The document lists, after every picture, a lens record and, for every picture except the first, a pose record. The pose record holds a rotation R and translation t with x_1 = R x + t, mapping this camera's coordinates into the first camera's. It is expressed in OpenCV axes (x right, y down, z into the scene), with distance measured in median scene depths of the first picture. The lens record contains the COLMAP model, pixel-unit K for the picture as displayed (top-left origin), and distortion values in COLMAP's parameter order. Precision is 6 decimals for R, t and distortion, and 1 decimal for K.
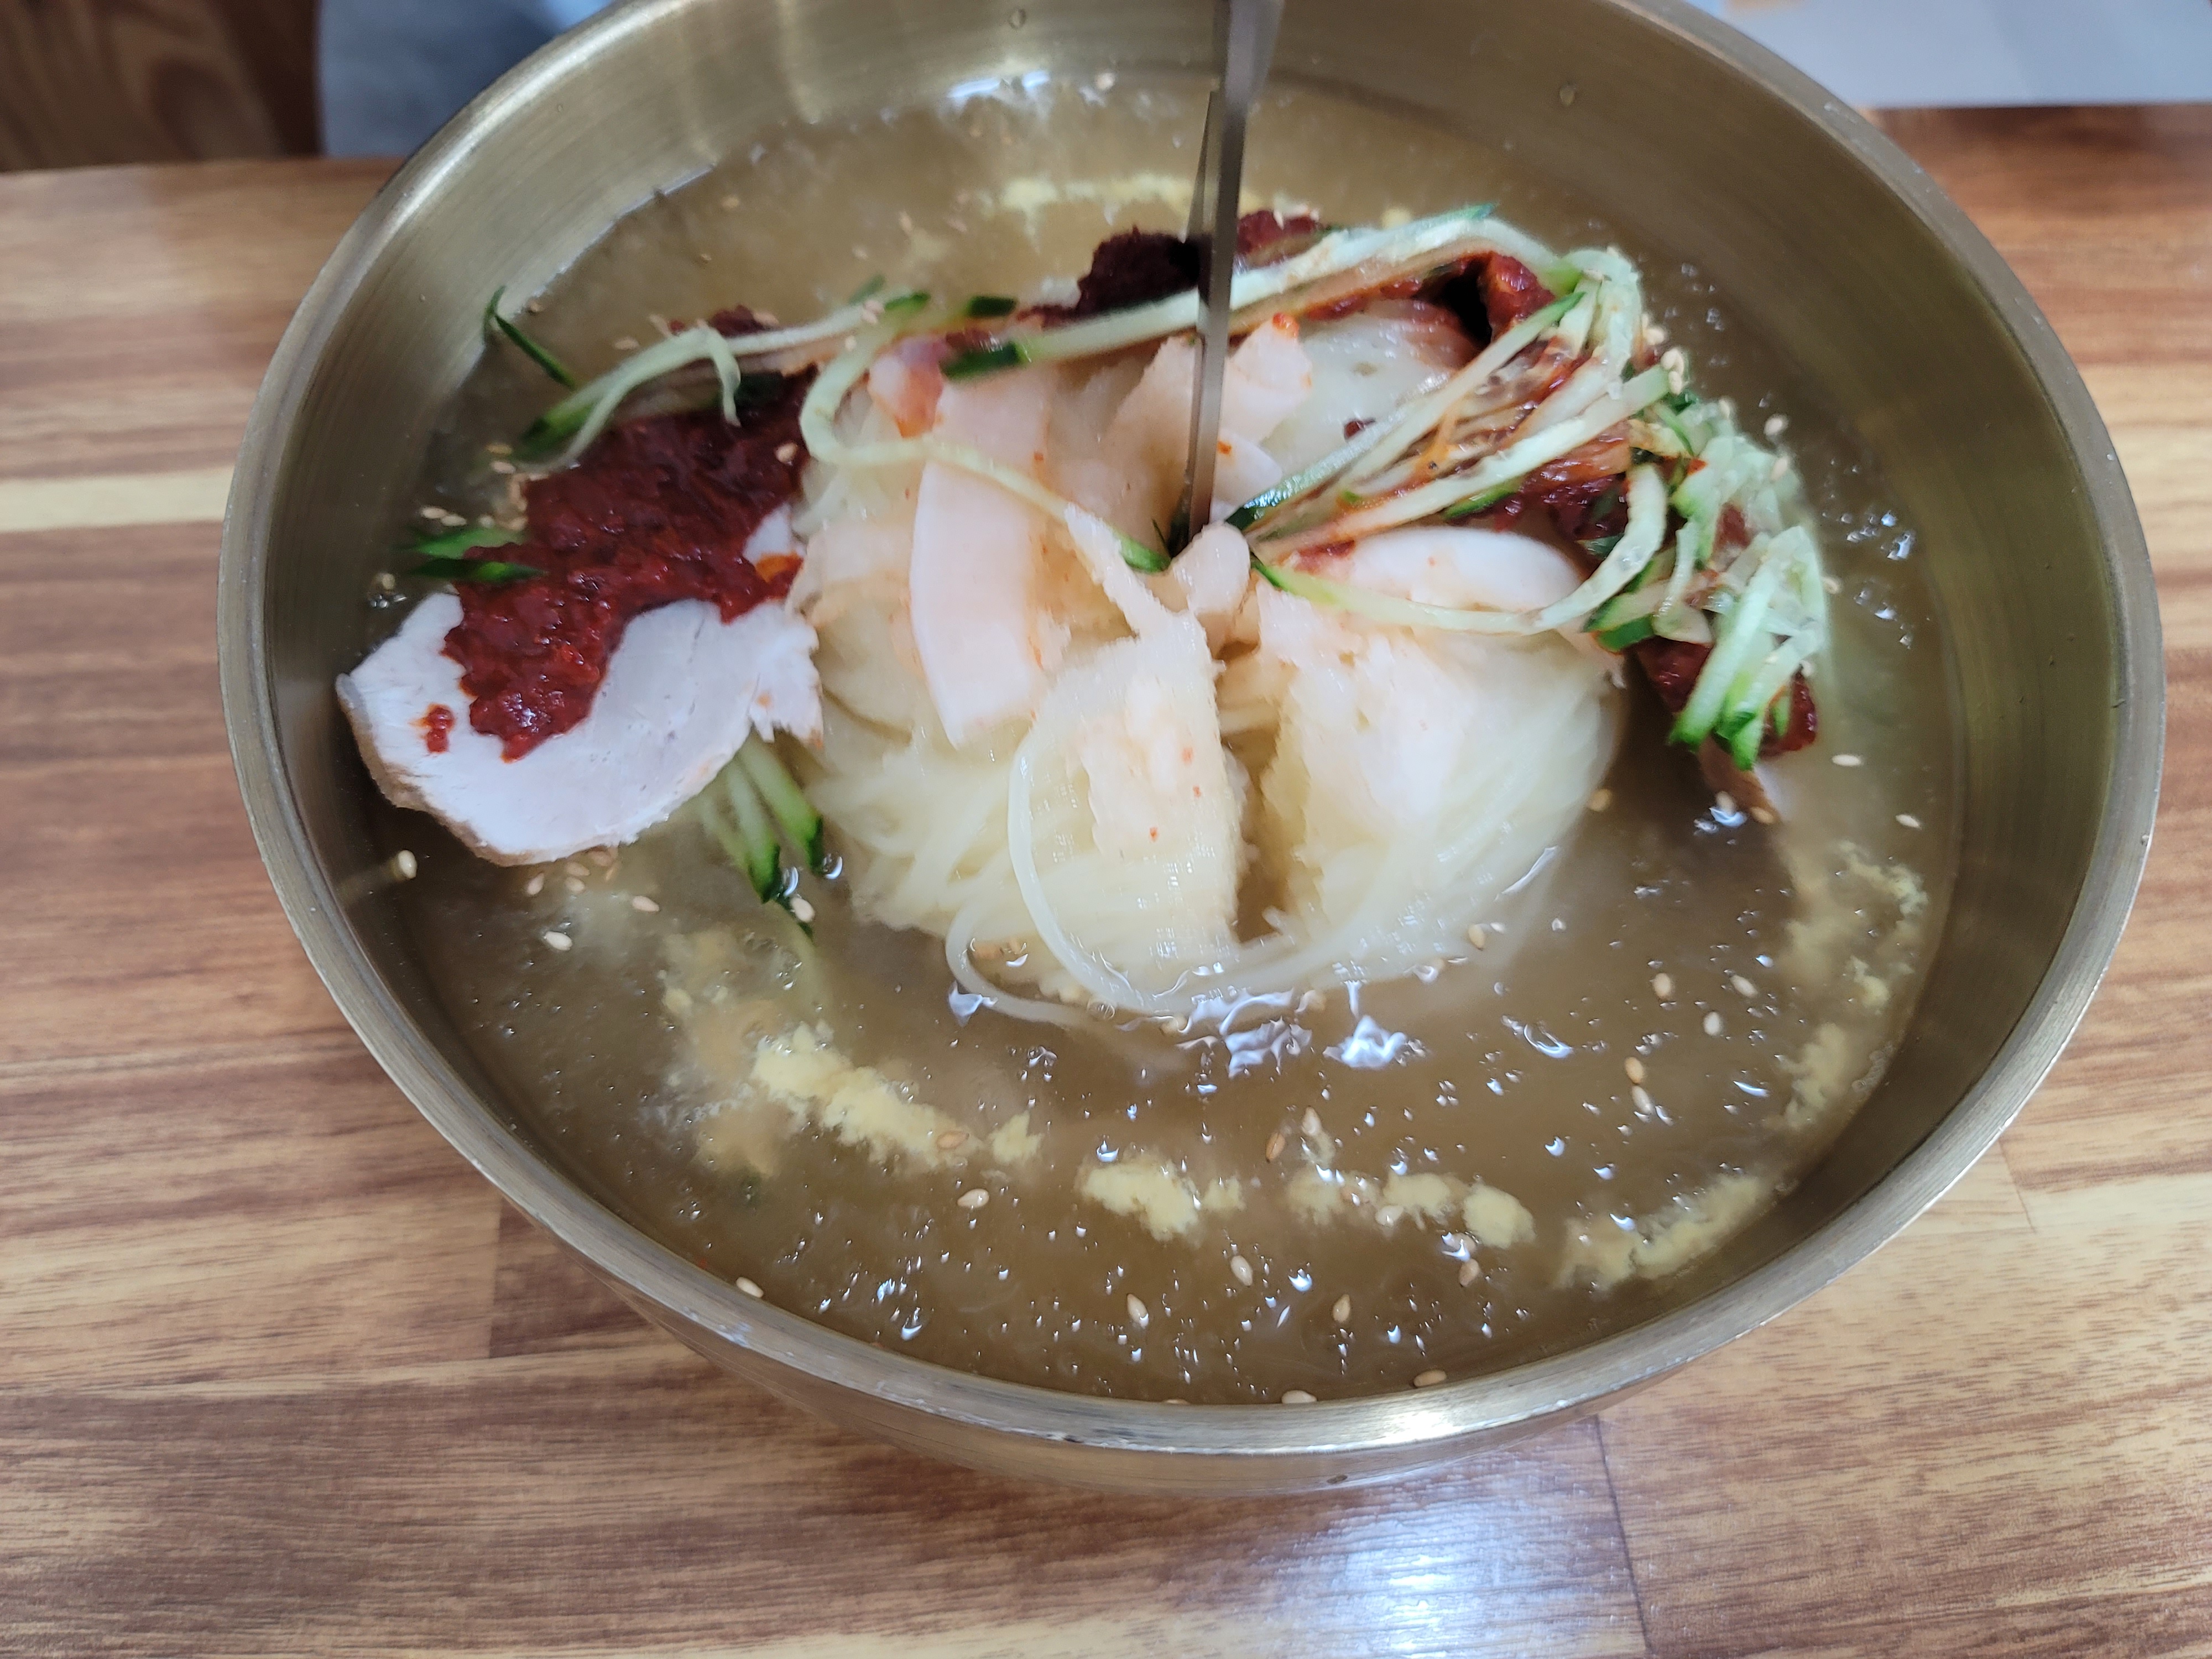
lens RADIAL K [[1477.9, 0, 1099.2], [0, 1477.9, 829.2], [0, 0, 1]] dist [0.022235, -0.049349]
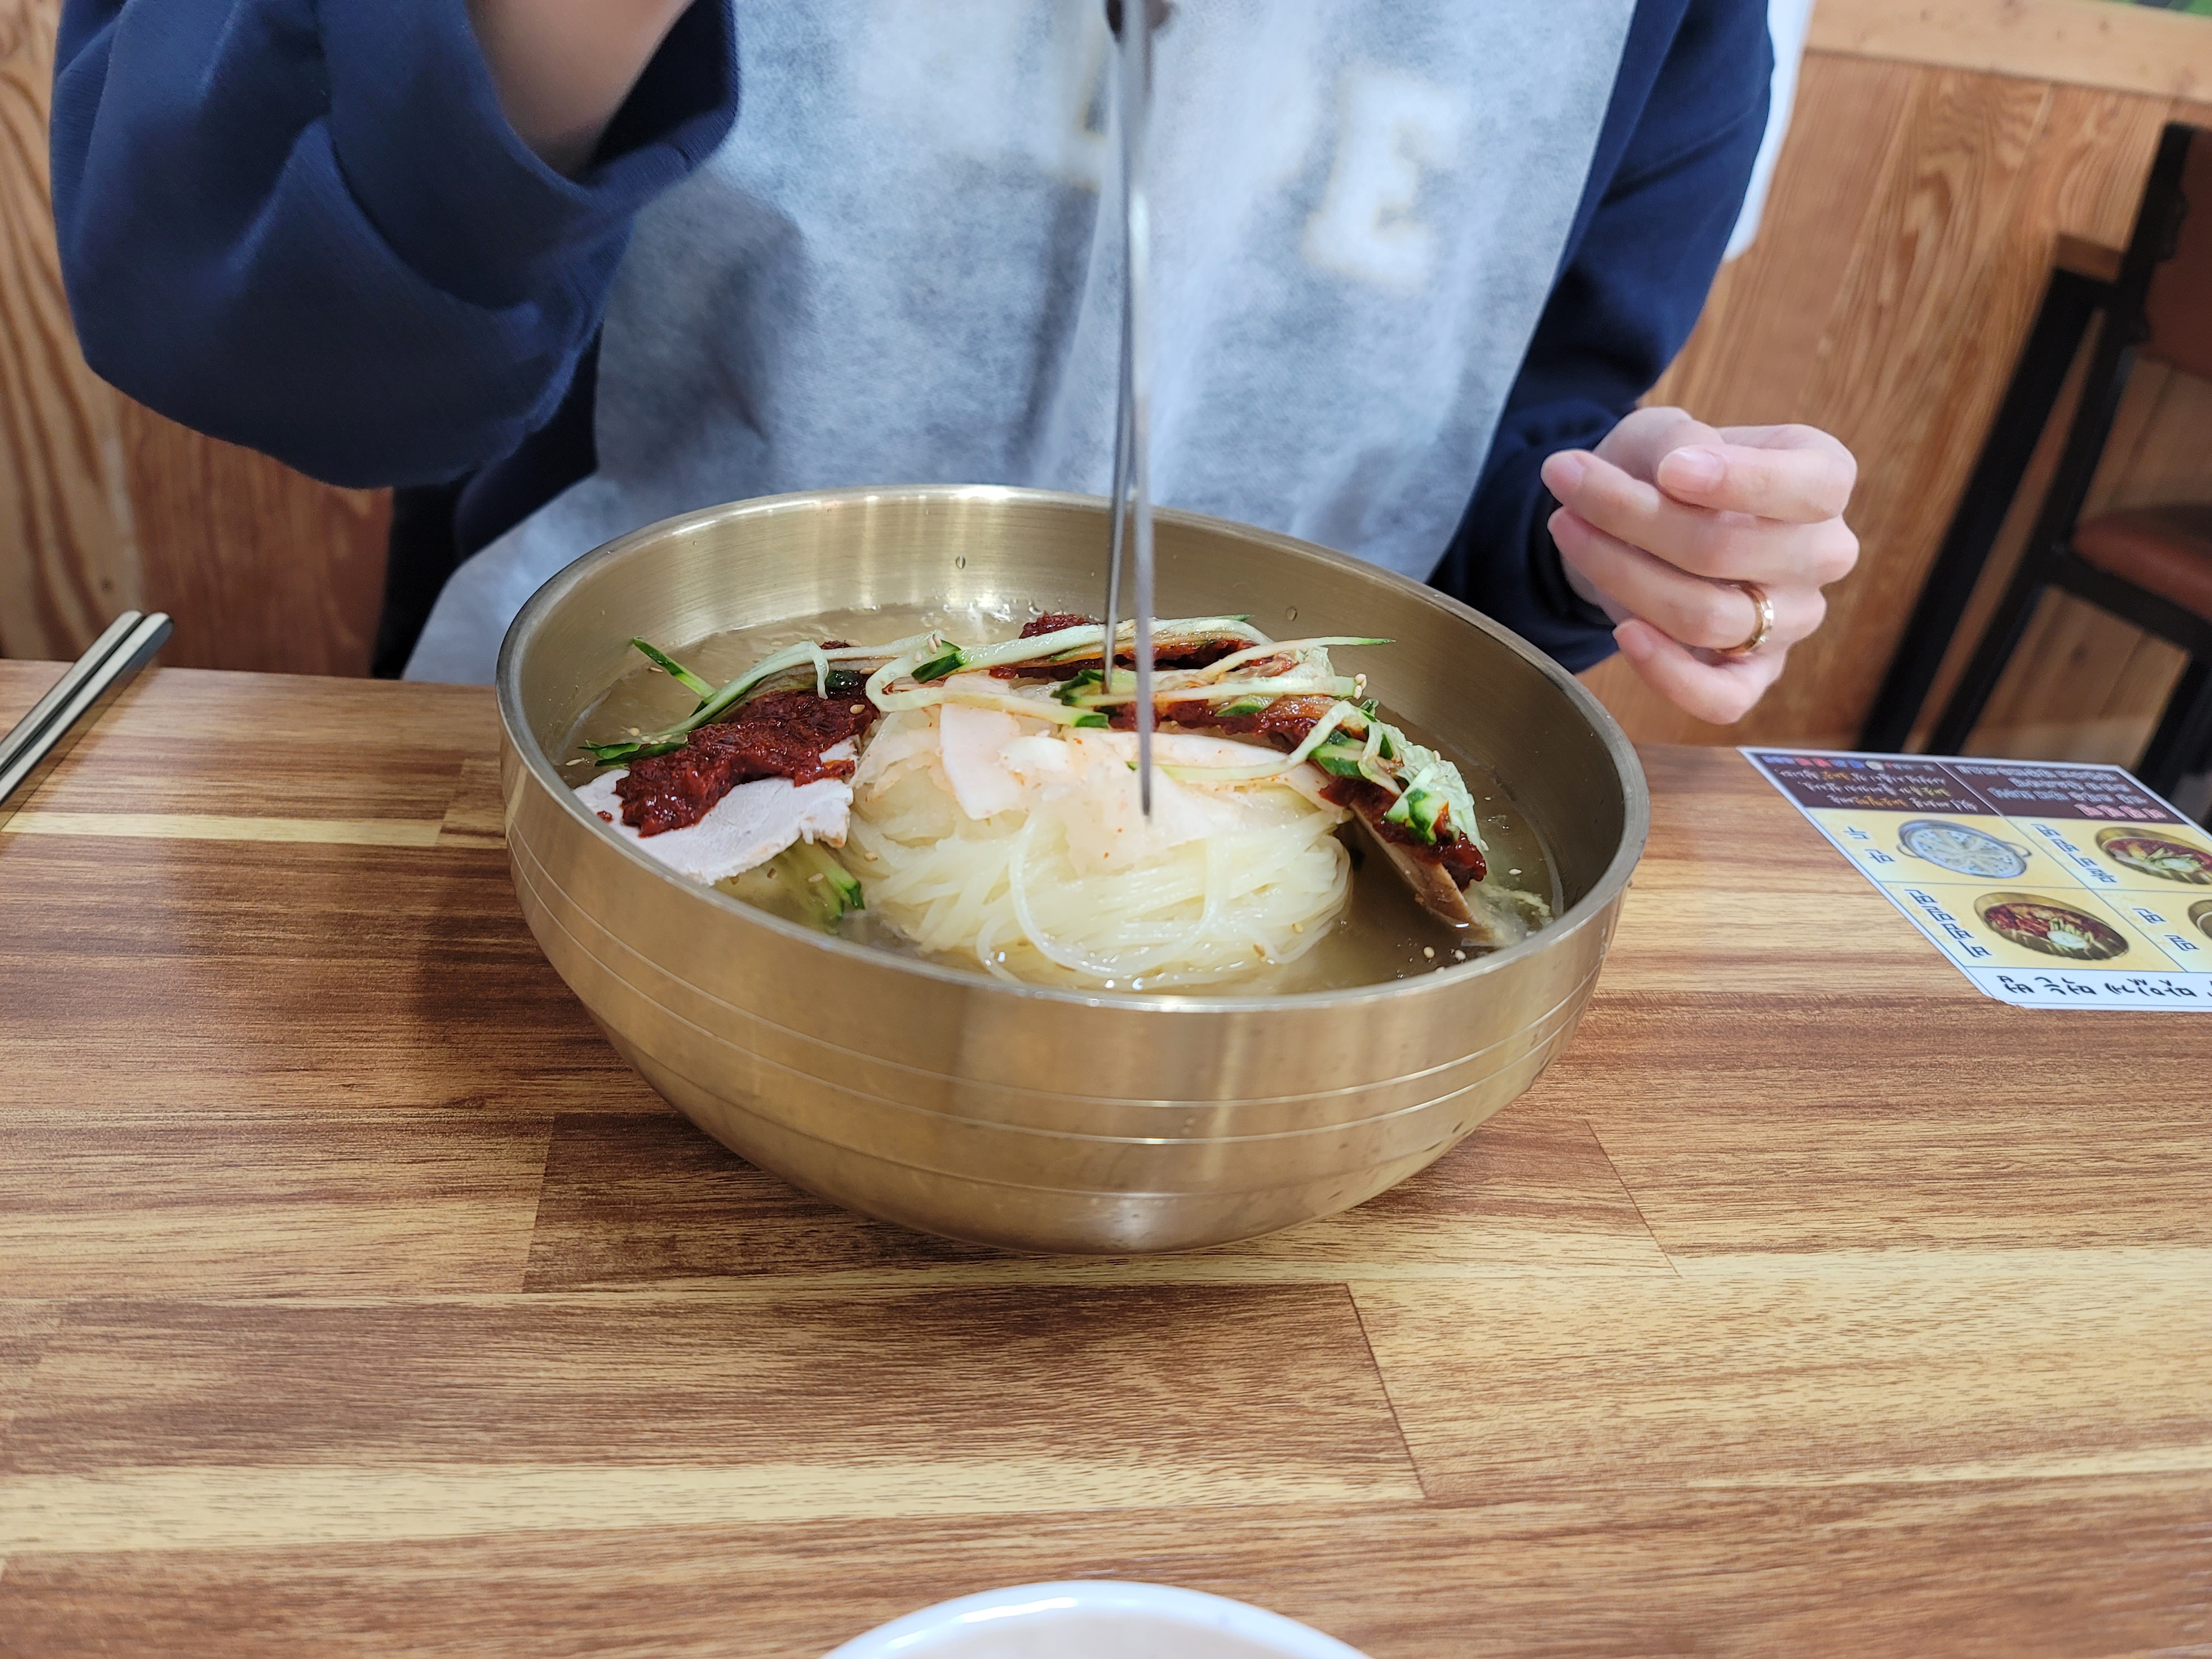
lens RADIAL K [[1794.2, 0, 1109.1], [0, 1794.2, 829.4], [0, 0, 1]] dist [0.005114, -0.002363]
pose [[0.992042, 0.054983, 0.113266, -0.109560], [0.022553, 0.807455, -0.589499, 0.978546], [-0.123870, 0.587362, 0.799789, -0.547859]]
